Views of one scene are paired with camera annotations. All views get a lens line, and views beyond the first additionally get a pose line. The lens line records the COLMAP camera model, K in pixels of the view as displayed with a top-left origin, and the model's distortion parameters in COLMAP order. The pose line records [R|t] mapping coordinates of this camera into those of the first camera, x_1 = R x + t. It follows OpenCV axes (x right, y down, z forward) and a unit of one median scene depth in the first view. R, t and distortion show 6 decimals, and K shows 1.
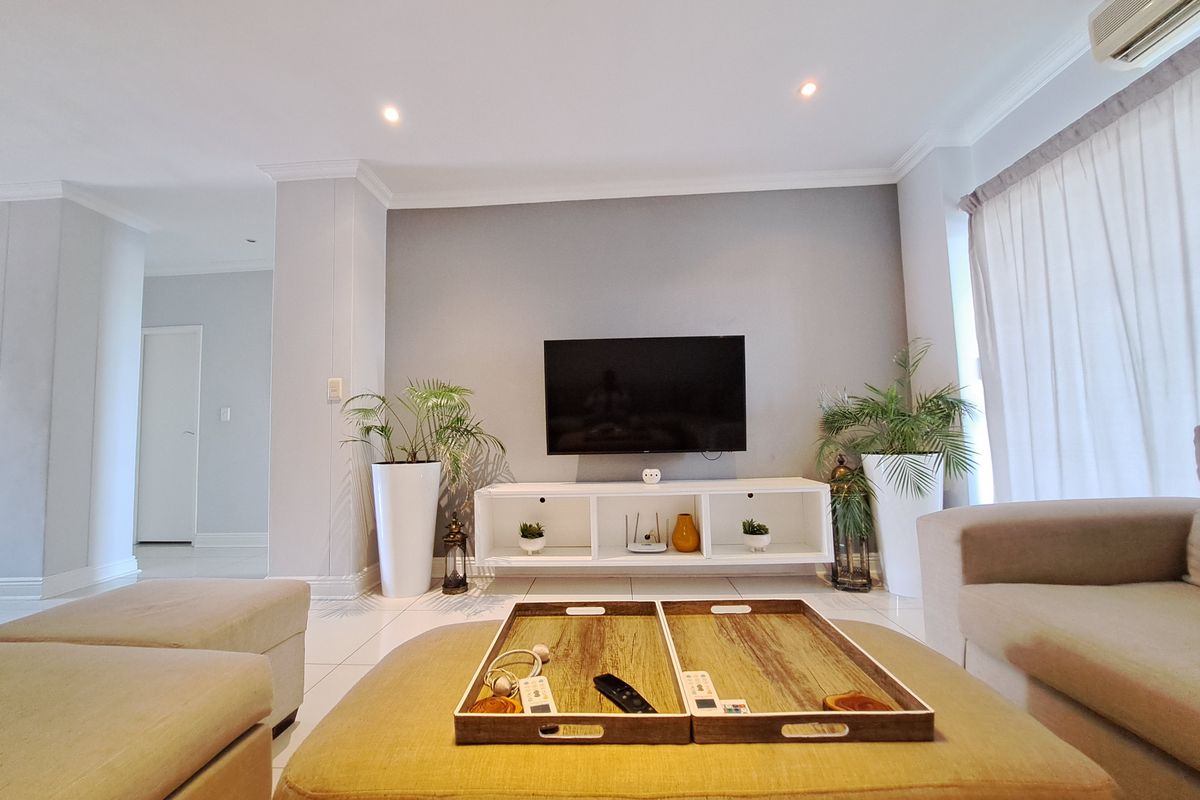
lens RADIAL K [[474.9, 0, 595.7], [0, 474.9, 400.3], [0, 0, 1]] dist [-0.018619, 0.002281]
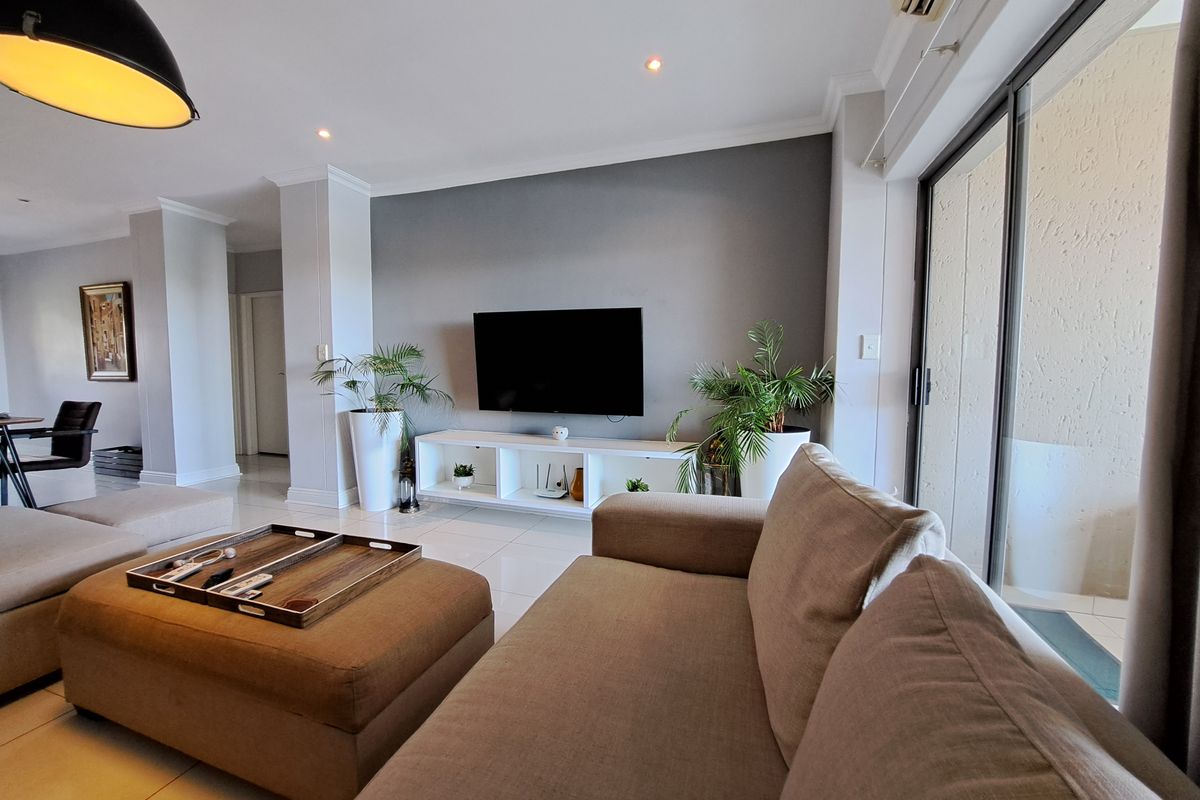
lens RADIAL K [[474.9, 0, 591.9], [0, 474.9, 404.9], [0, 0, 1]] dist [-0.018619, 0.002281]
pose [[0.960215, 0.049492, -0.274842, 0.515603], [-0.007289, 0.988277, 0.152497, -0.084965], [0.279168, -0.144427, 0.949319, -0.053781]]
